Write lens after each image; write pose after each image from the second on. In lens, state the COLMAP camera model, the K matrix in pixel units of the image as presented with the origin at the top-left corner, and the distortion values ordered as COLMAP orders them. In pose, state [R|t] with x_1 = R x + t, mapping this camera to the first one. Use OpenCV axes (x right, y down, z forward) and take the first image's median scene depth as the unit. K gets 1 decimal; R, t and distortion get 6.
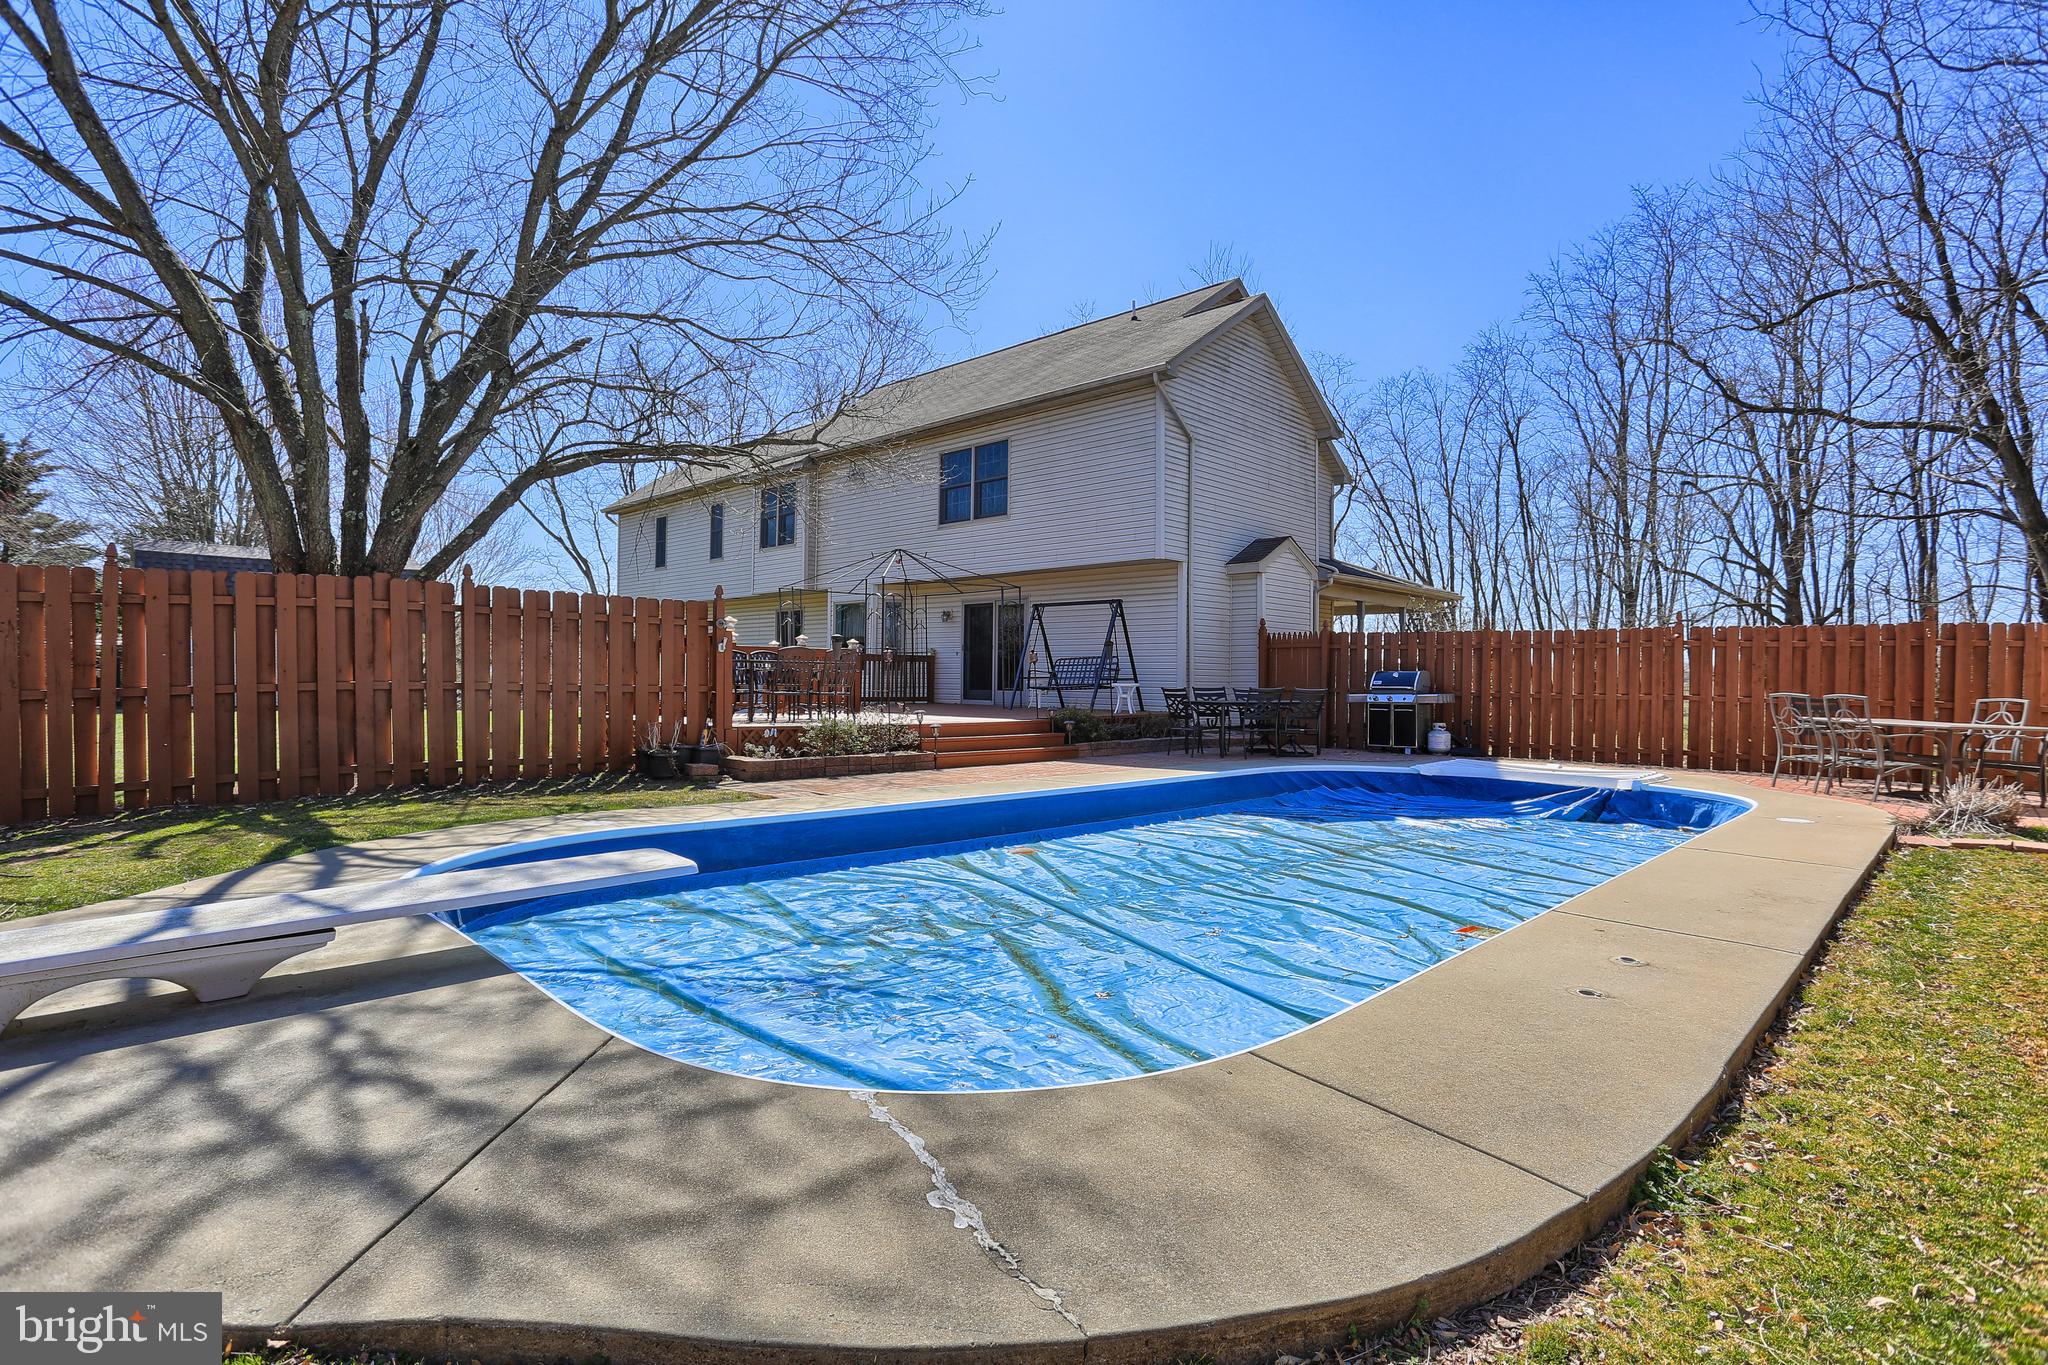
lens RADIAL K [[1004.9, 0, 1024.0], [0, 1004.9, 682.5], [0, 0, 1]] dist [-0.000618, 0.000018]
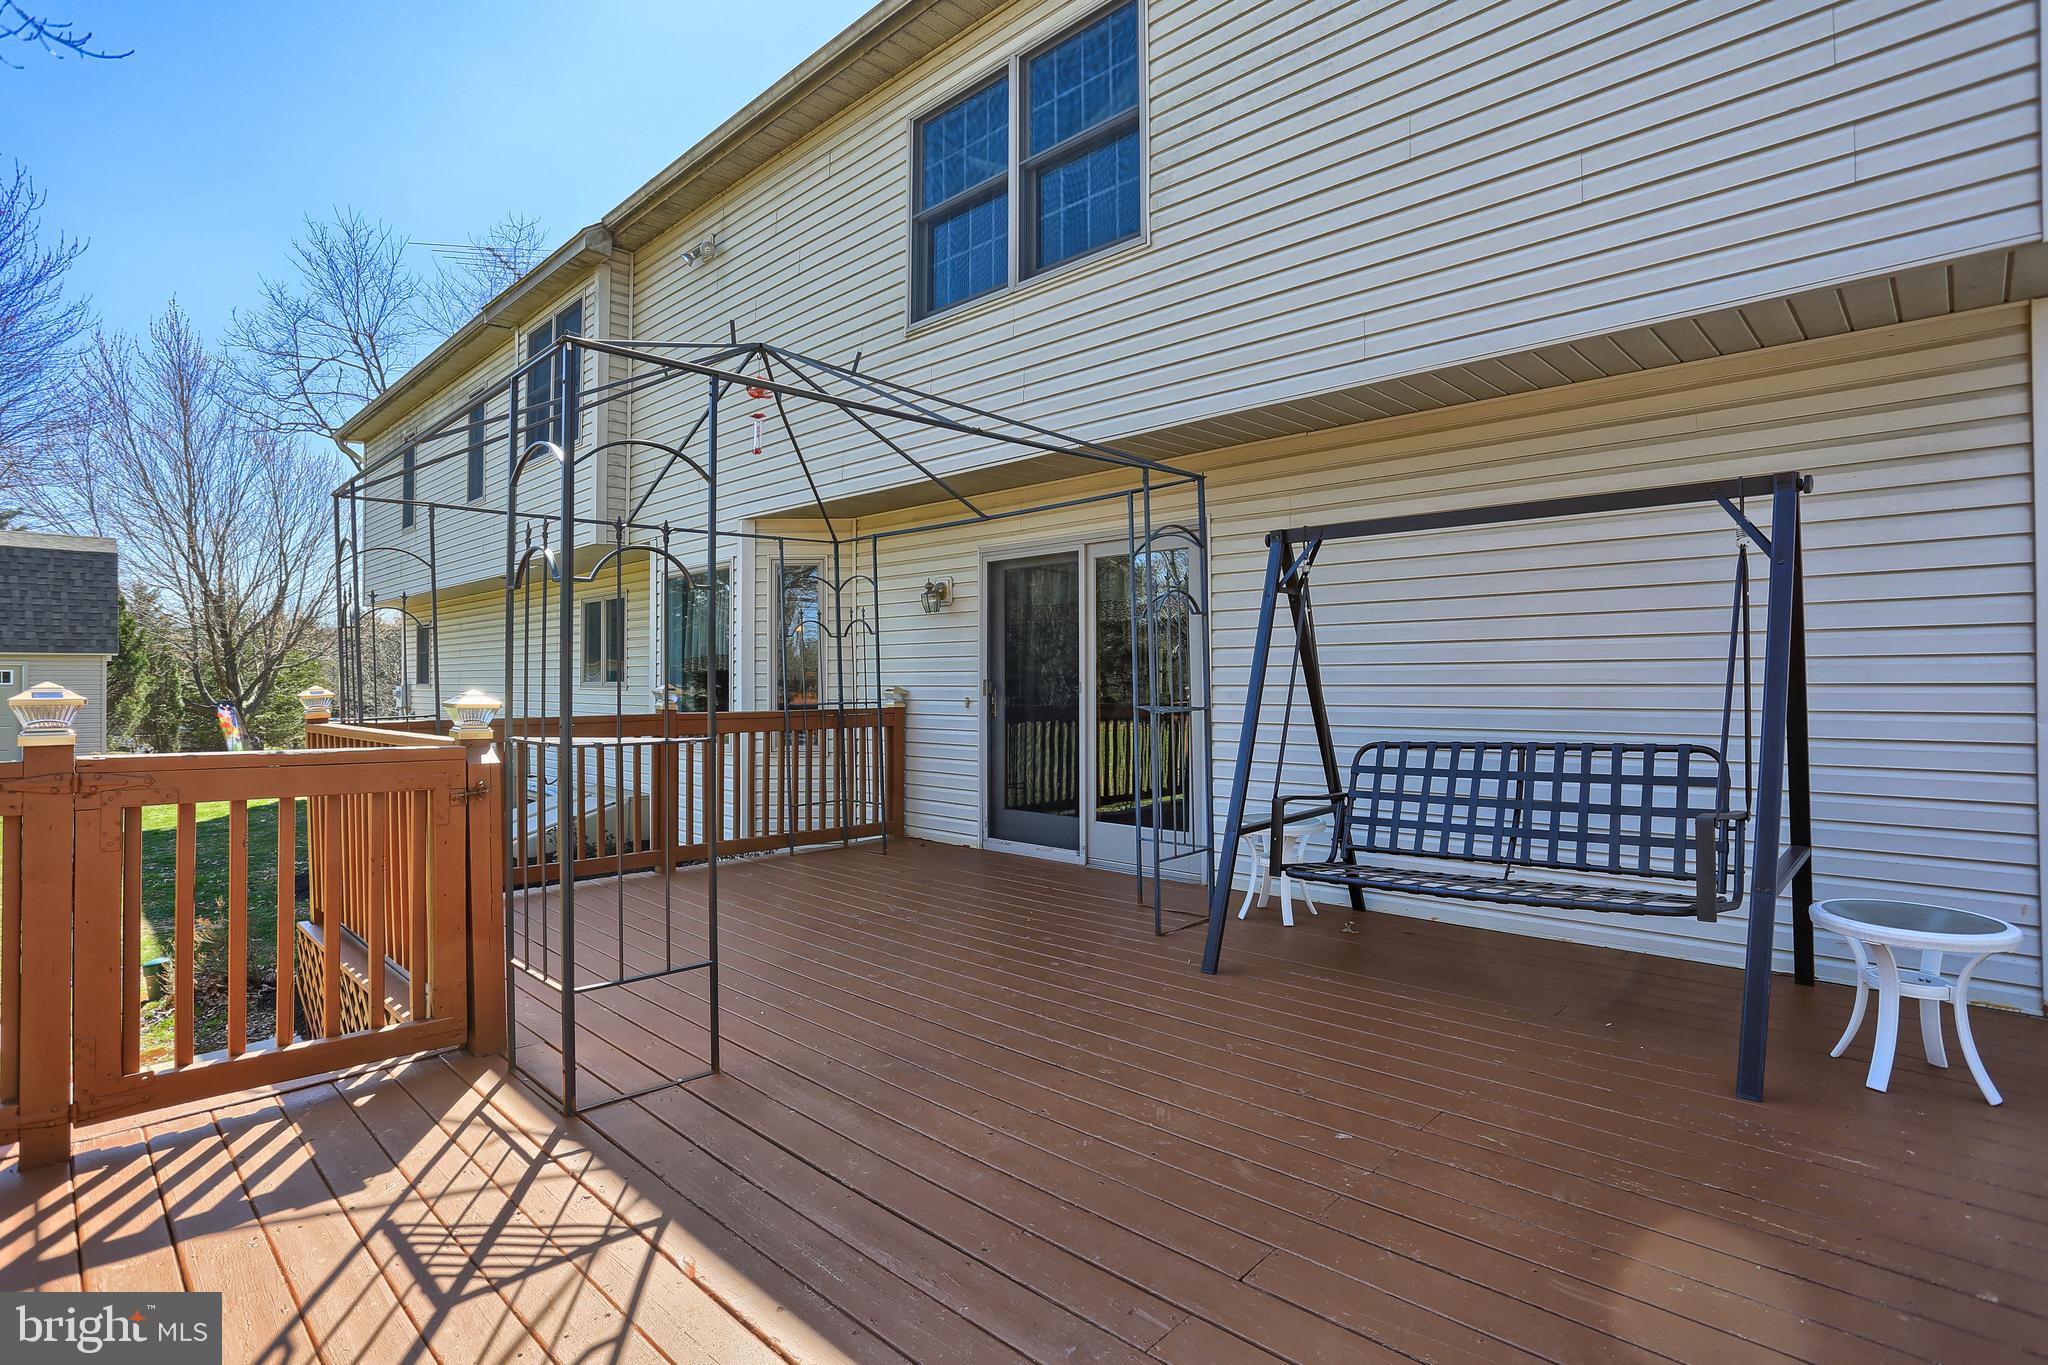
lens RADIAL K [[1008.3, 0, 999.4], [0, 1008.3, 679.3], [0, 0, 1]] dist [-0.016017, 0.000031]
pose [[0.999881, -0.015400, -0.001258, -0.056259], [0.015388, 0.999840, -0.009097, -0.034677], [0.001398, 0.009077, 0.999958, 0.663147]]
